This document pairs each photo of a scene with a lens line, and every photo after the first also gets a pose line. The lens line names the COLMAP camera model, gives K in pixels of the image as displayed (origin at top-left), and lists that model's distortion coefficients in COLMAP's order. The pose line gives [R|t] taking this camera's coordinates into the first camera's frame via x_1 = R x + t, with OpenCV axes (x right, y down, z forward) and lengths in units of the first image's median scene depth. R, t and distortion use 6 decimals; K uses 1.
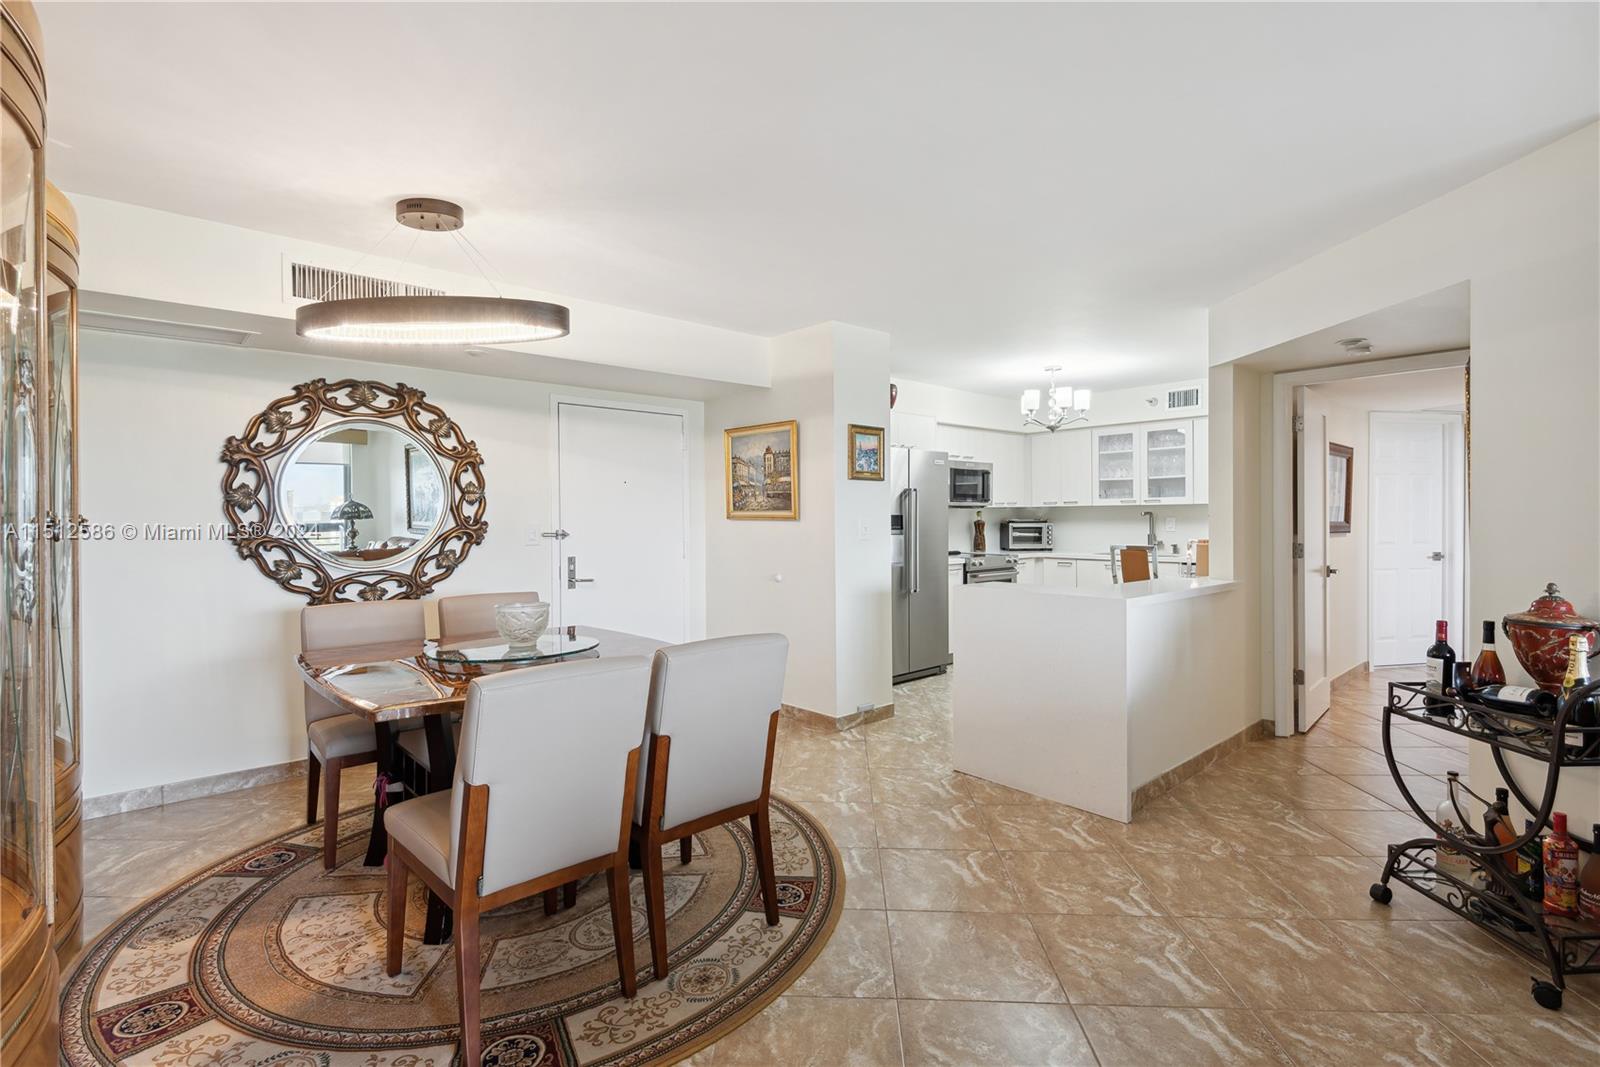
lens RADIAL K [[769.1, 0, 777.7], [0, 769.1, 524.2], [0, 0, 1]] dist [0.004033, 0.000026]
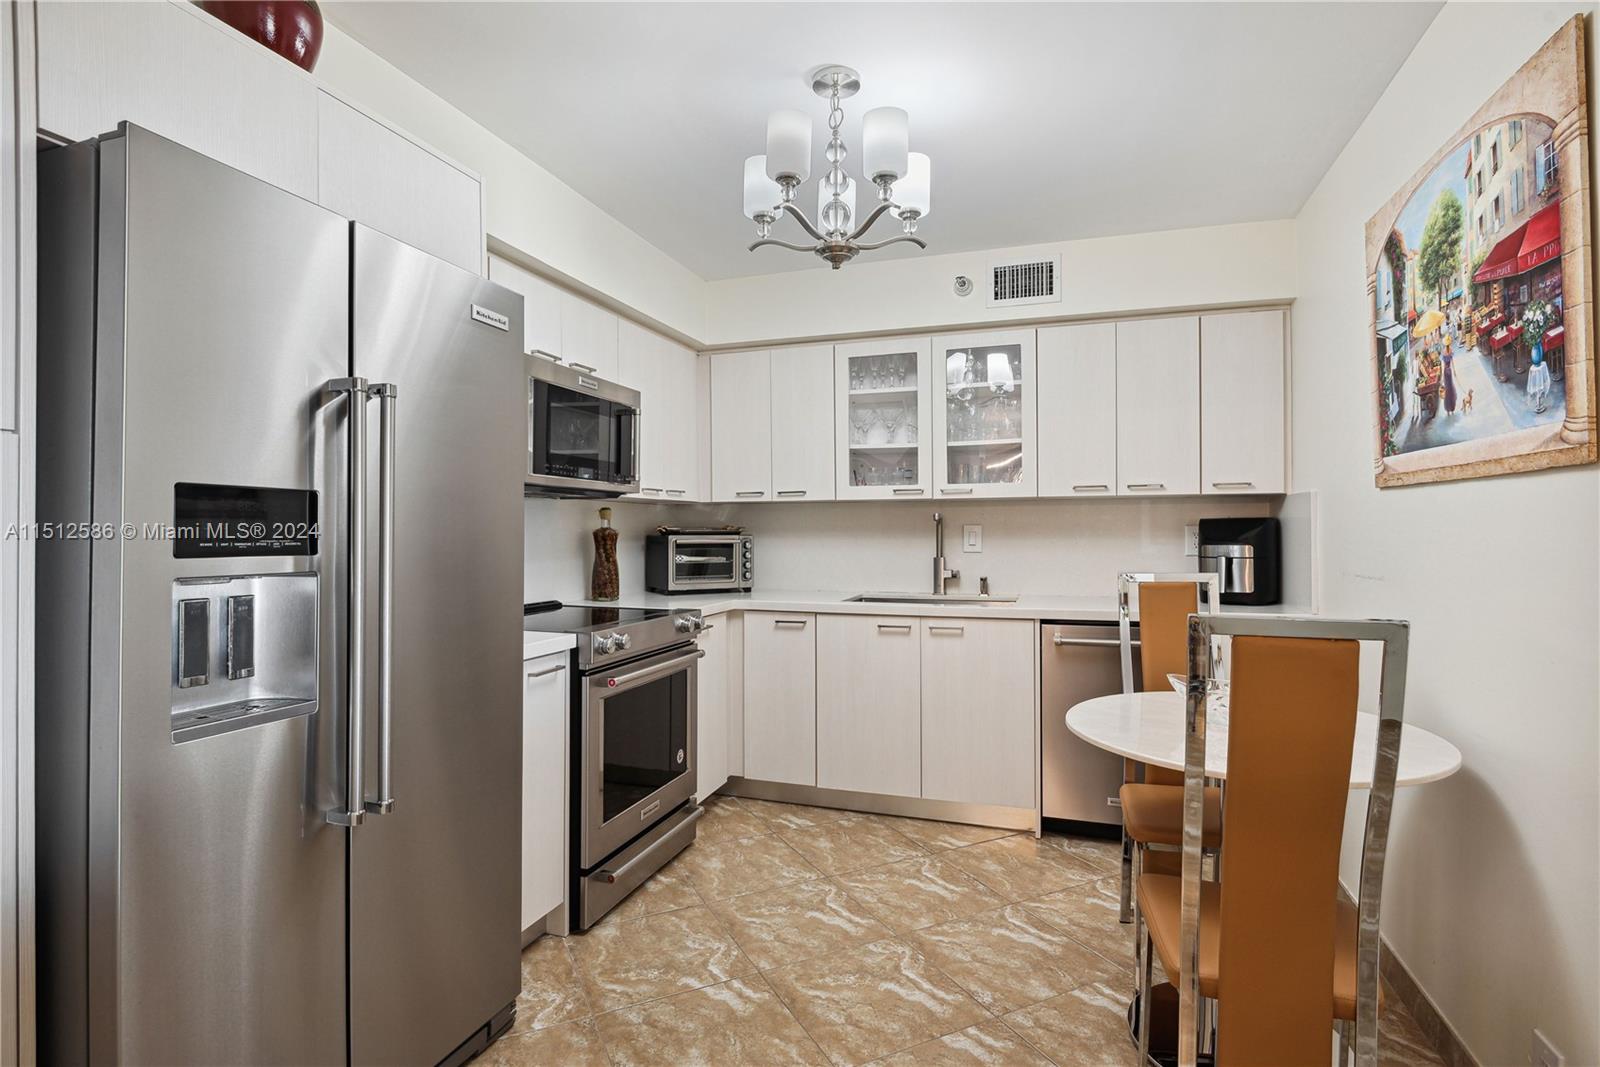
lens RADIAL K [[769.1, 0, 777.7], [0, 769.1, 524.2], [0, 0, 1]] dist [0.004033, 0.000026]
pose [[0.871353, 0.012187, 0.490505, 0.138232], [-0.000738, 0.999723, -0.023528, 0.003052], [-0.490656, 0.020139, 0.871121, 0.592093]]
